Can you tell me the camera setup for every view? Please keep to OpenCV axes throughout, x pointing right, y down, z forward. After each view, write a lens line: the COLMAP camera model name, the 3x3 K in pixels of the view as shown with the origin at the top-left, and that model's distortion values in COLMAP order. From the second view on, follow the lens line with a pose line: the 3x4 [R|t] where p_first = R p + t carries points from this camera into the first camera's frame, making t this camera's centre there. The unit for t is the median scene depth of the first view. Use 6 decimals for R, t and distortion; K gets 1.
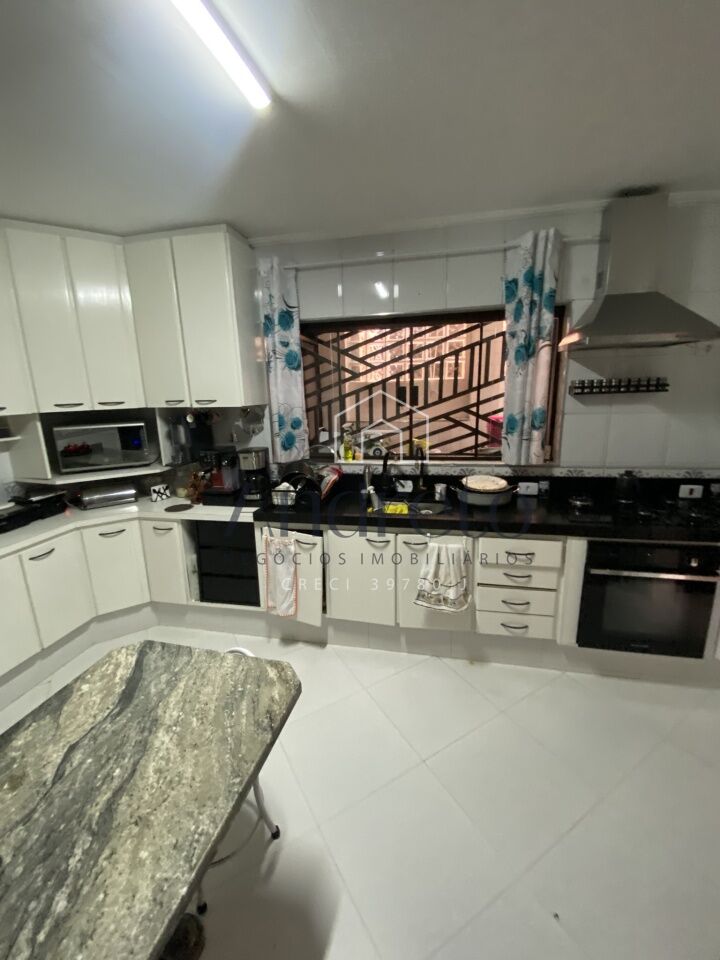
lens RADIAL K [[384.3, 0, 357.9], [0, 384.3, 475.2], [0, 0, 1]] dist [0.029731, -0.023754]
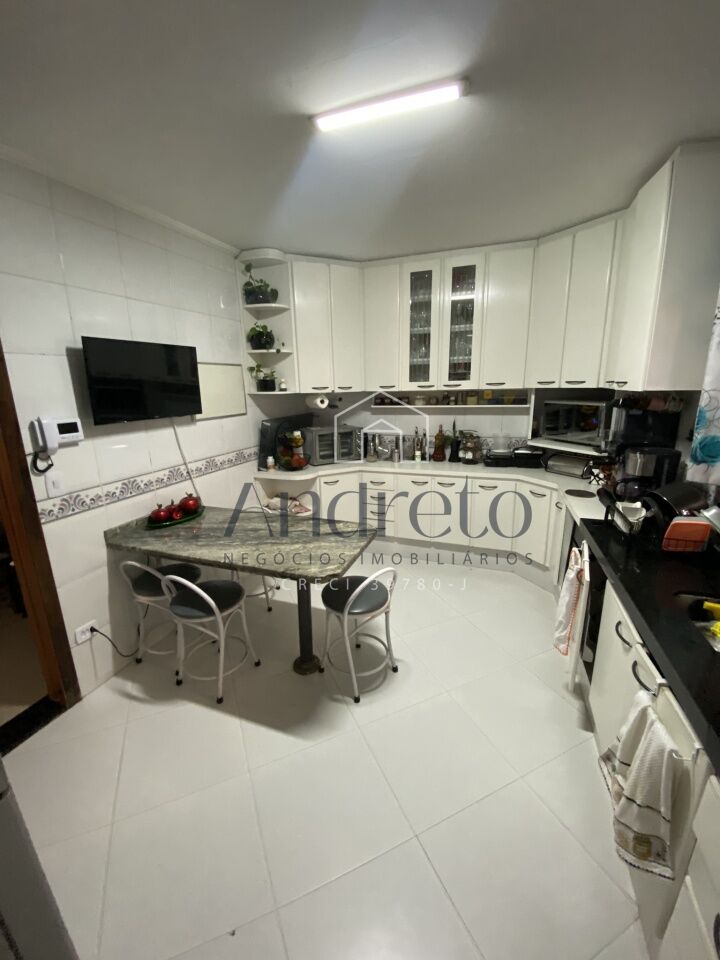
lens RADIAL K [[389.4, 0, 362.6], [0, 389.4, 475.2], [0, 0, 1]] dist [0.016422, -0.018805]
pose [[-0.114425, 0.248019, -0.961974, 0.541759], [-0.187956, 0.945440, 0.266113, -0.119653], [0.975489, 0.211259, -0.061565, 0.549061]]
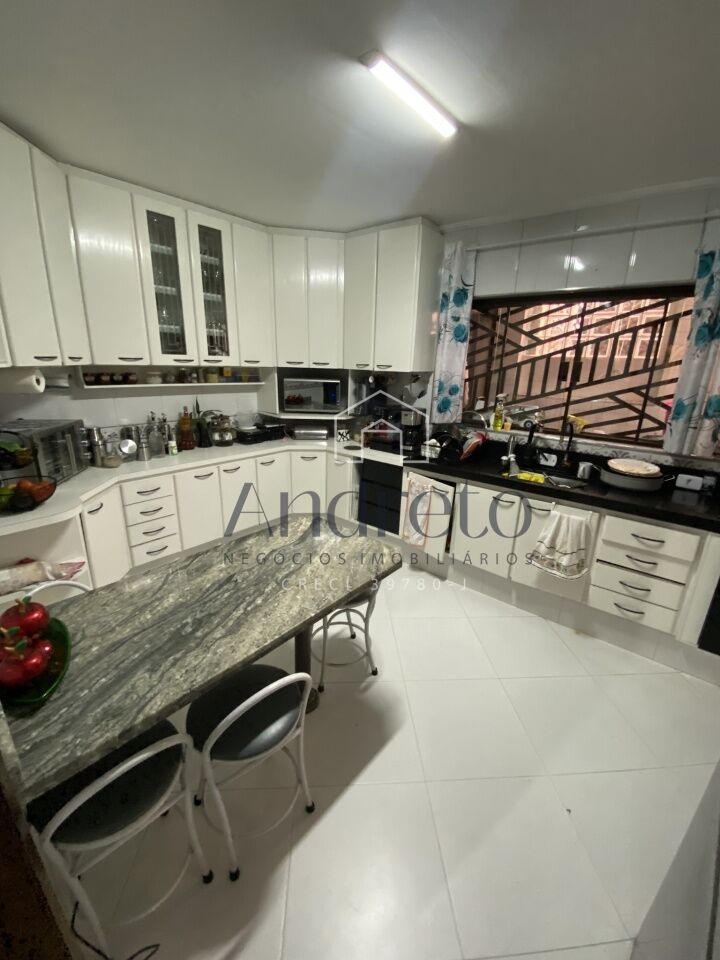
lens RADIAL K [[389.4, 0, 362.6], [0, 389.4, 475.2], [0, 0, 1]] dist [0.016422, -0.018805]
pose [[0.893373, 0.174740, -0.413944, 0.130033], [-0.146373, 0.984206, 0.099567, 0.041715], [0.424805, -0.028360, 0.904841, -0.184531]]
